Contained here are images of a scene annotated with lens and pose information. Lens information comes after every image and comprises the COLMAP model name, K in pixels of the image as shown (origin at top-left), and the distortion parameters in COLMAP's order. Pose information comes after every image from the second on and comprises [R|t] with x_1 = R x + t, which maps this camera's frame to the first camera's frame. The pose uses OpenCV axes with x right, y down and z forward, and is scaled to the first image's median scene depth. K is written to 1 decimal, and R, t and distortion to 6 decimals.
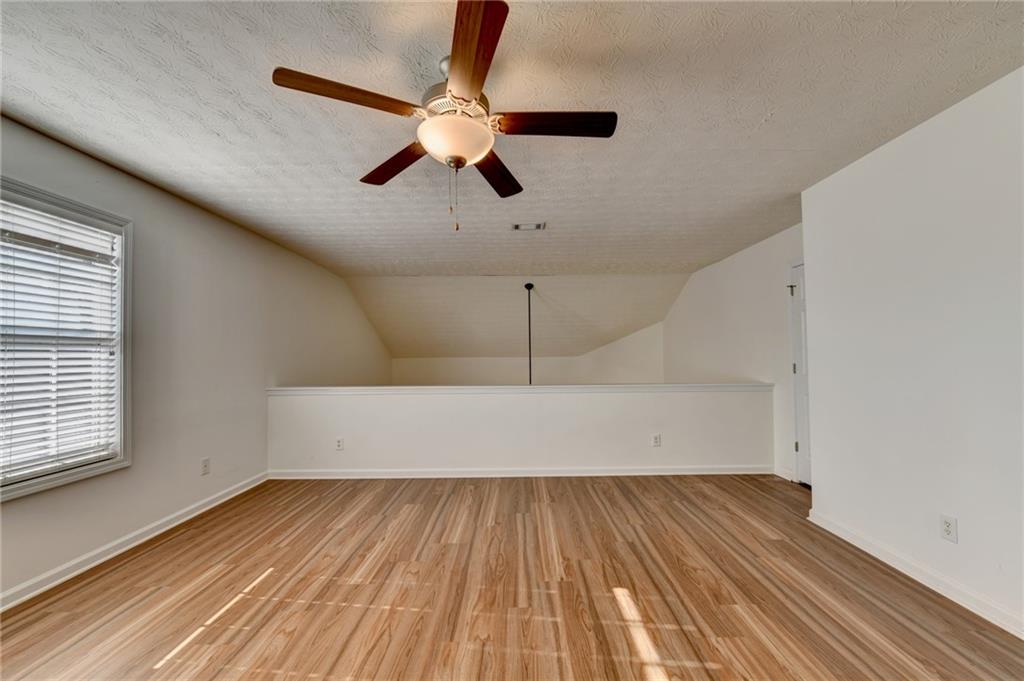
lens RADIAL K [[411.2, 0, 519.0], [0, 411.2, 344.4], [0, 0, 1]] dist [-0.007863, -0.000150]
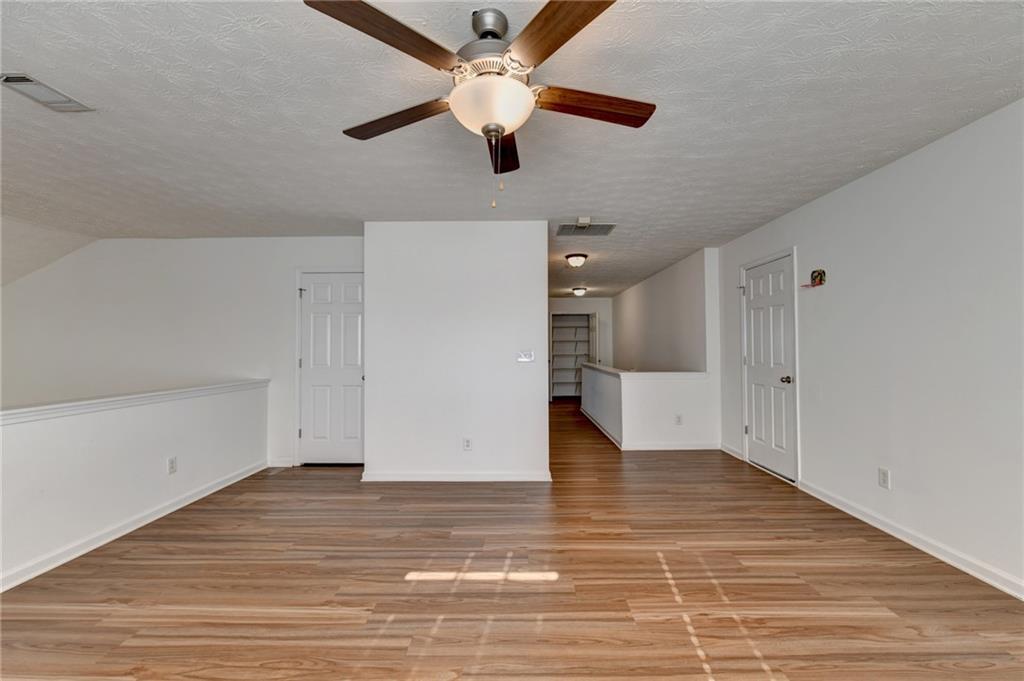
lens RADIAL K [[407.8, 0, 520.1], [0, 407.8, 340.0], [0, 0, 1]] dist [-0.006414, -0.000181]
pose [[0.023110, 0.029403, 0.999300, -0.687472], [-0.022754, 0.999324, -0.028878, 0.022500], [-0.999474, -0.022071, 0.023764, 0.615215]]
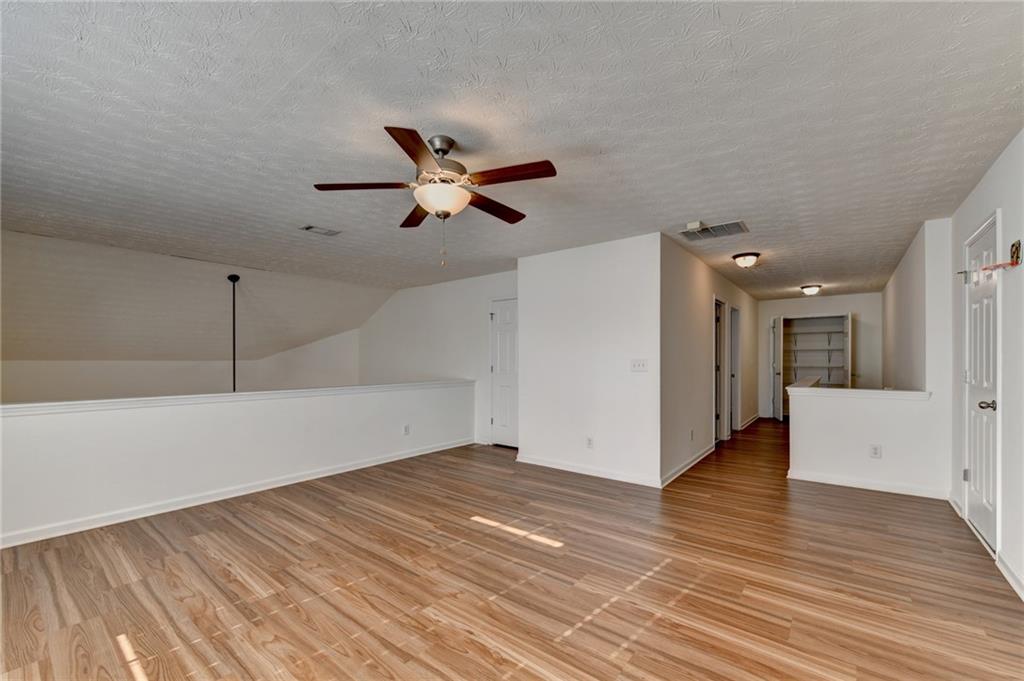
lens RADIAL K [[411.5, 0, 527.4], [0, 411.5, 360.0], [0, 0, 1]] dist [-0.008920, -0.000275]
pose [[0.616654, 0.006918, 0.787204, -0.698280], [-0.026418, 0.999580, 0.011909, 0.007302], [-0.786791, -0.028140, 0.616578, -0.041602]]
